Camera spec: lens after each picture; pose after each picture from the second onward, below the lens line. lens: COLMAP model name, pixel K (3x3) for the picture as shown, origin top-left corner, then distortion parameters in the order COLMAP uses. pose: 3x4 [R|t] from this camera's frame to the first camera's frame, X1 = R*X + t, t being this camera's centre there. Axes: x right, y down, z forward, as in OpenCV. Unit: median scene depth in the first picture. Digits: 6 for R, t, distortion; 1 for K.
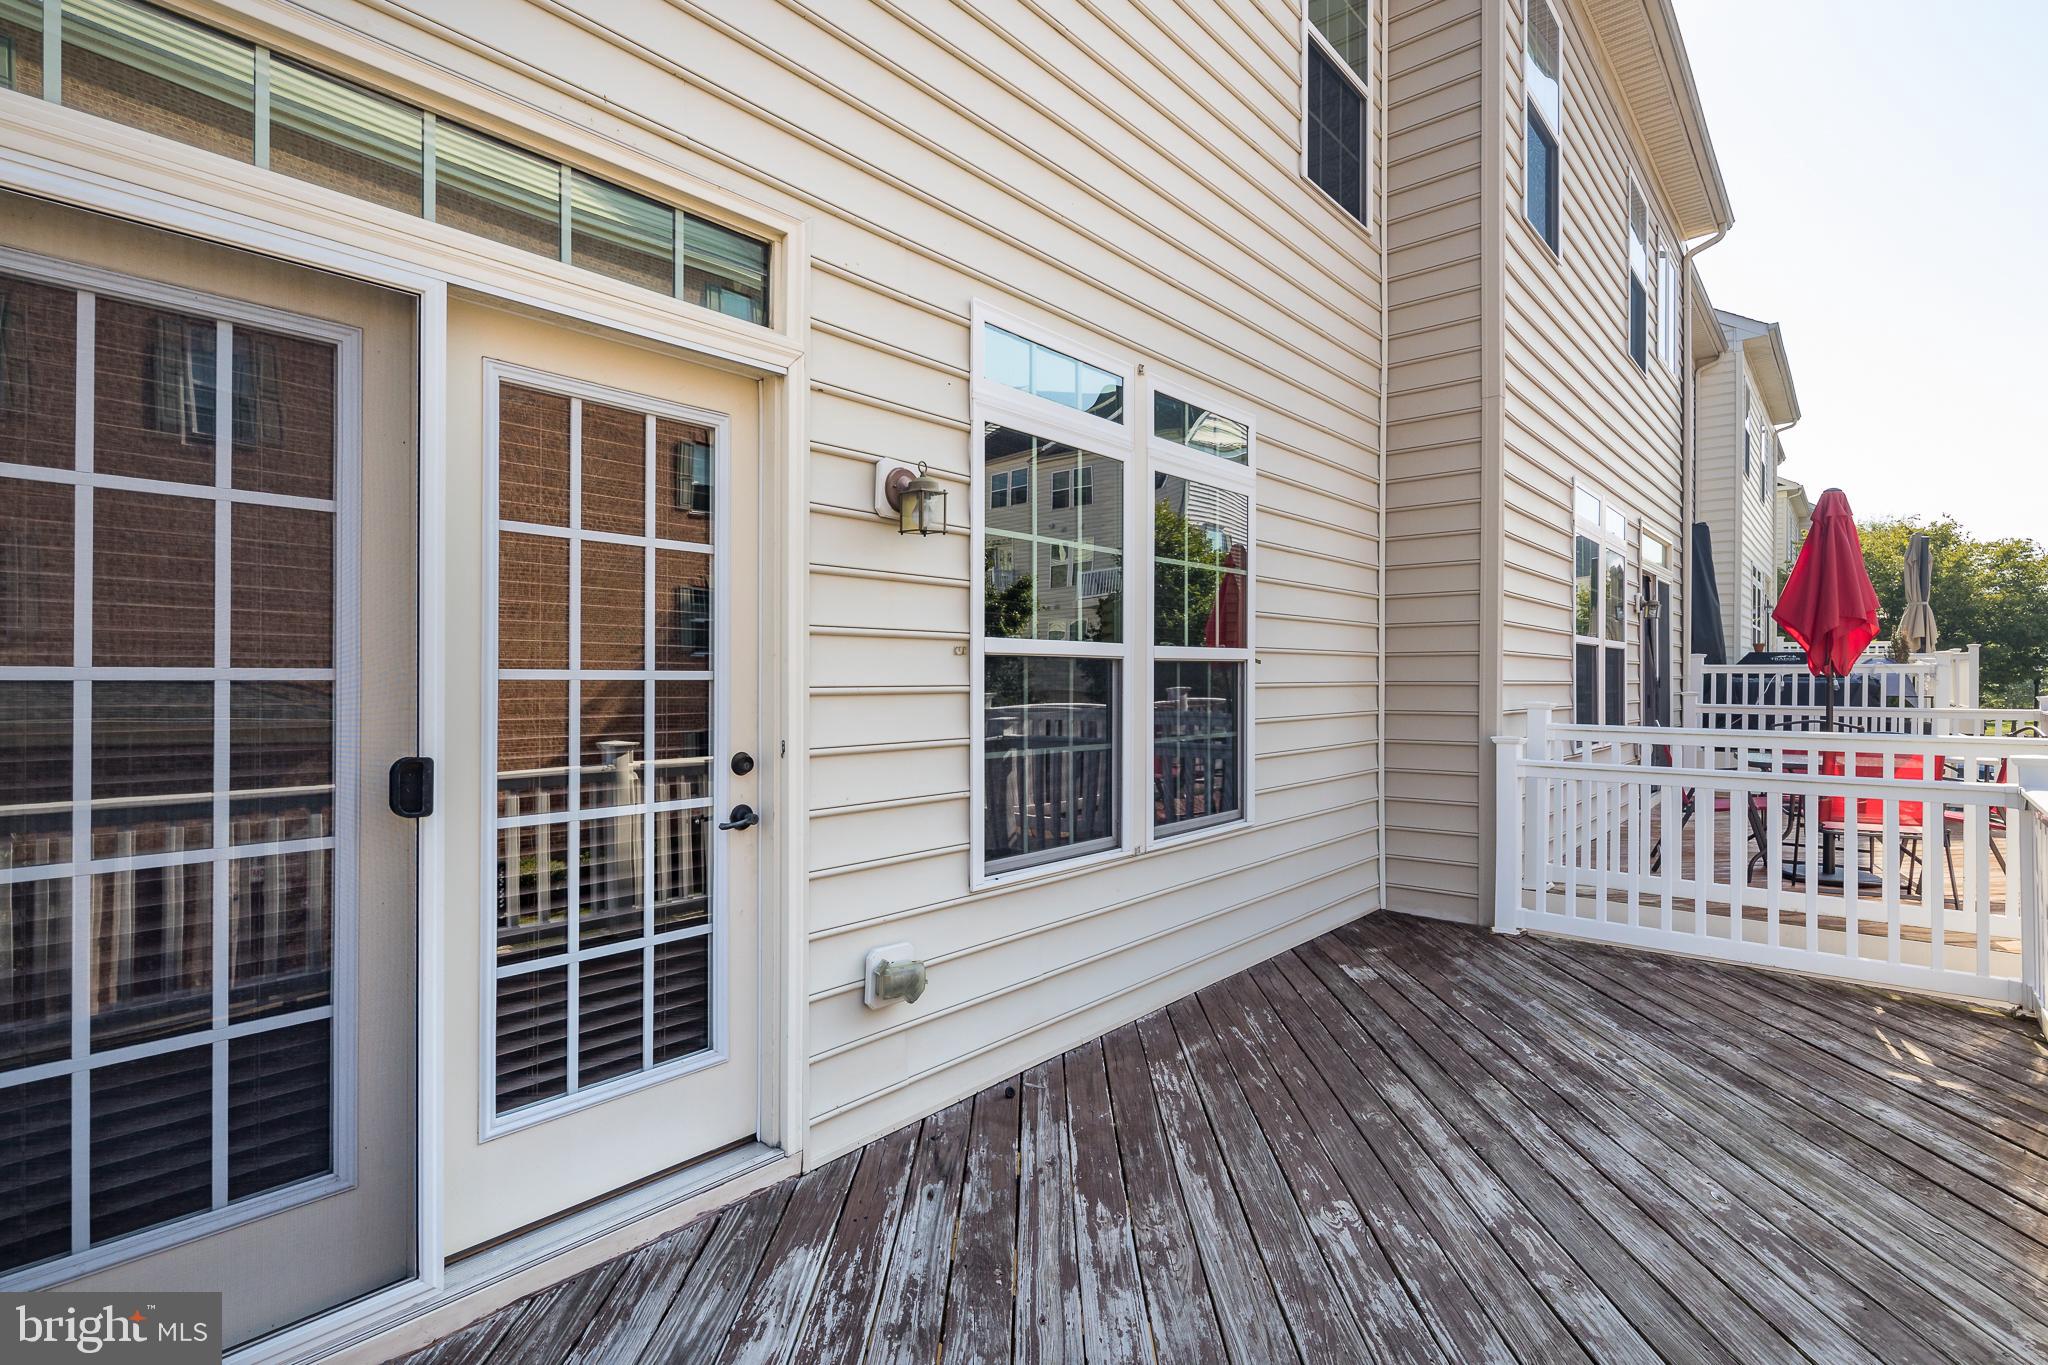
lens RADIAL K [[1012.2, 0, 974.6], [0, 1012.2, 676.7], [0, 0, 1]] dist [0.002053, 0.000515]
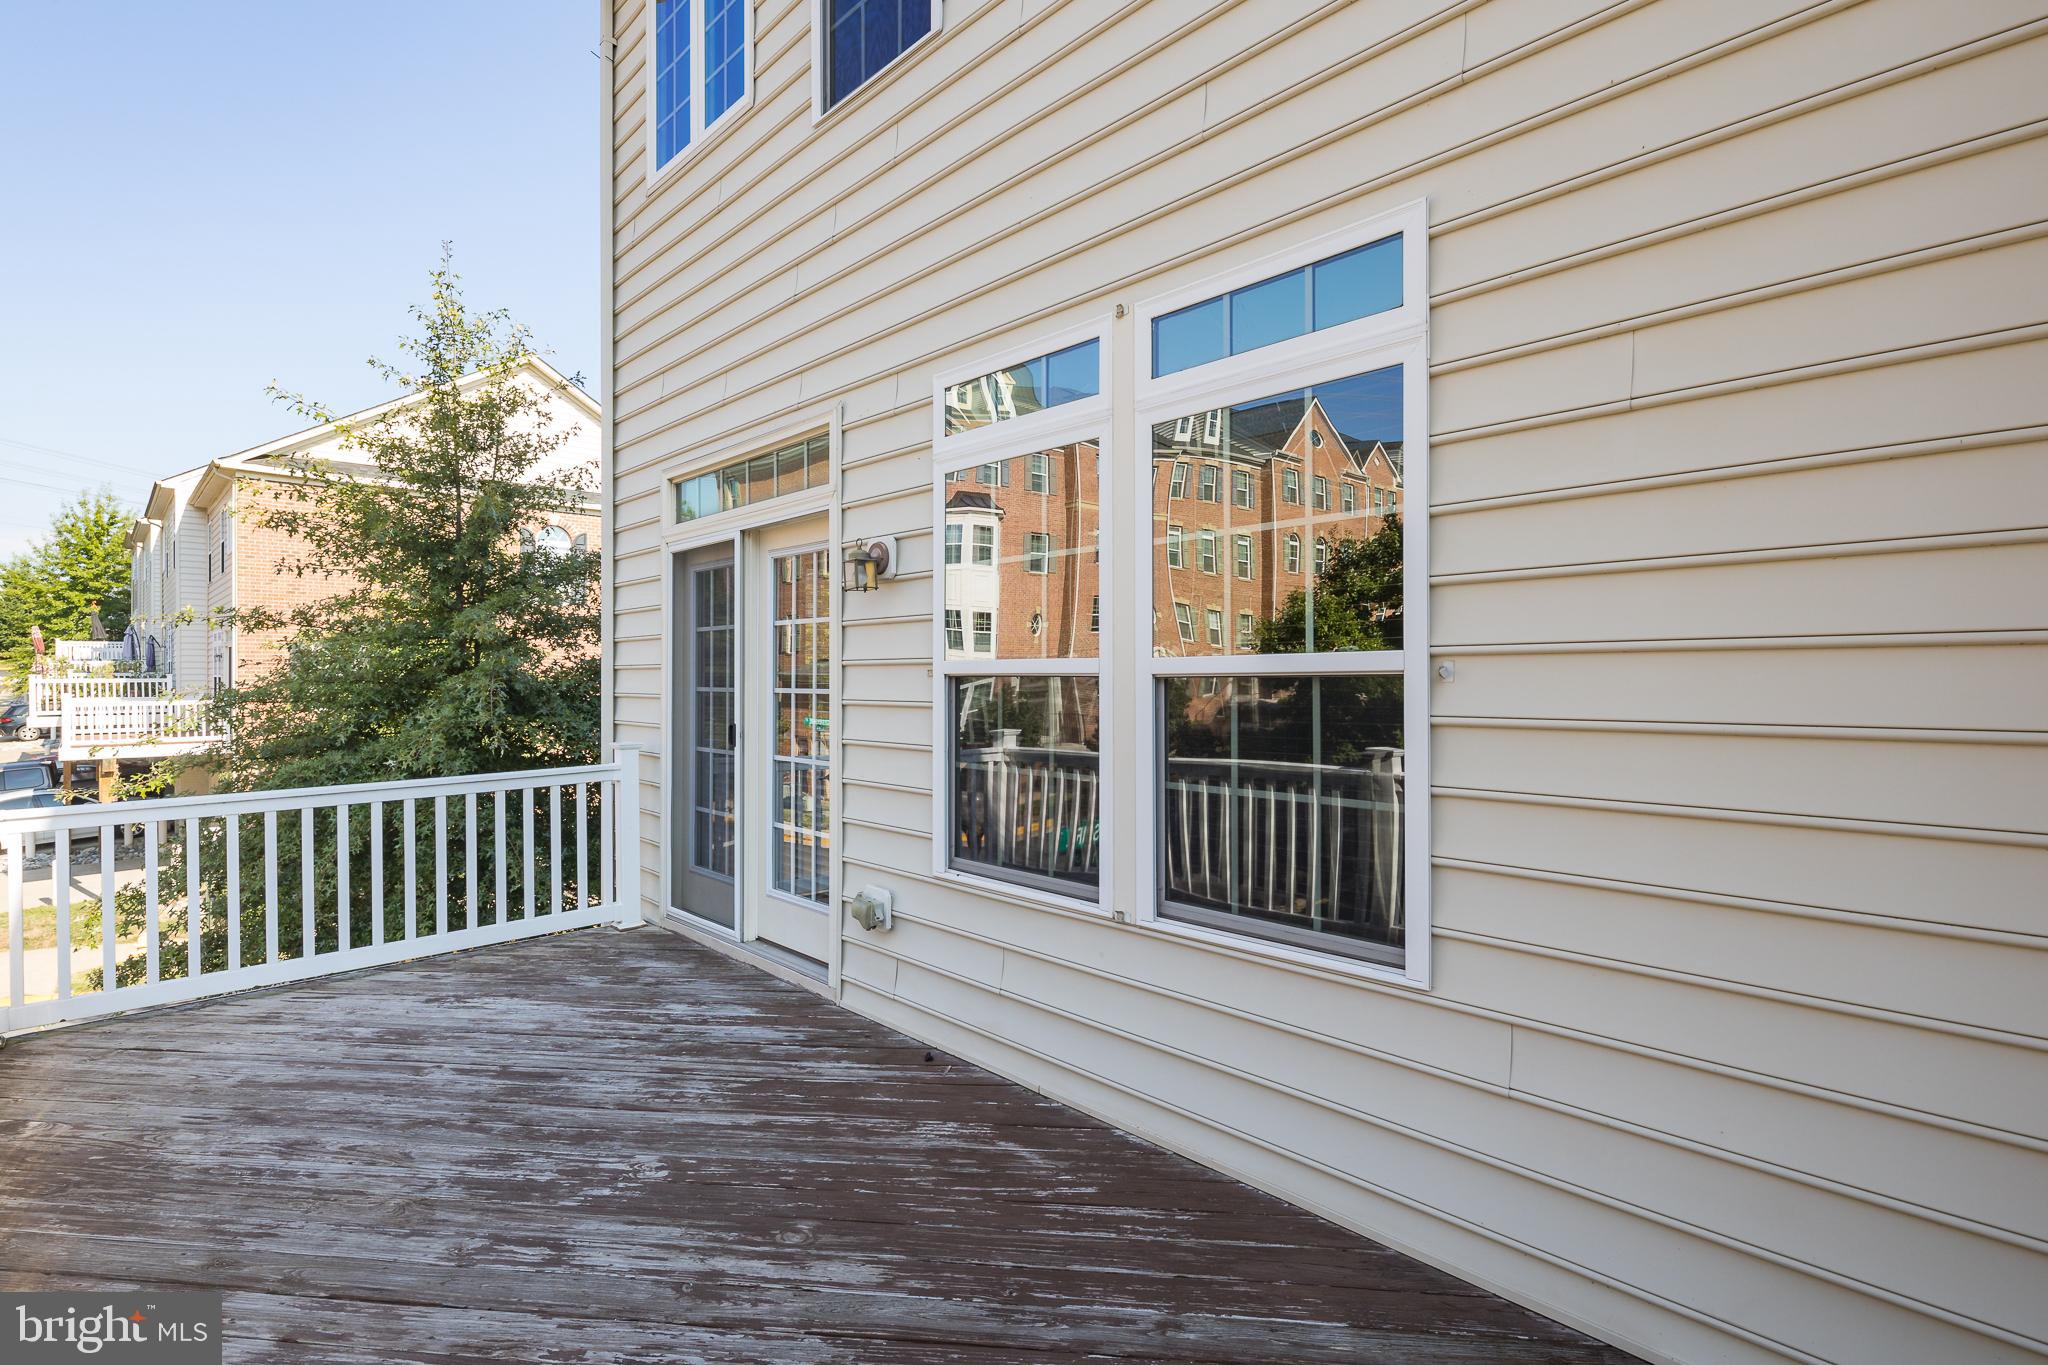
lens RADIAL K [[975.7, 0, 1024.0], [0, 975.7, 682.5], [0, 0, 1]] dist [-0.000336, 0.000008]
pose [[-0.083450, 0.002974, -0.996508, 1.197929], [0.001133, 0.999995, 0.002890, -0.018446], [0.996511, -0.000888, -0.083453, 1.276276]]
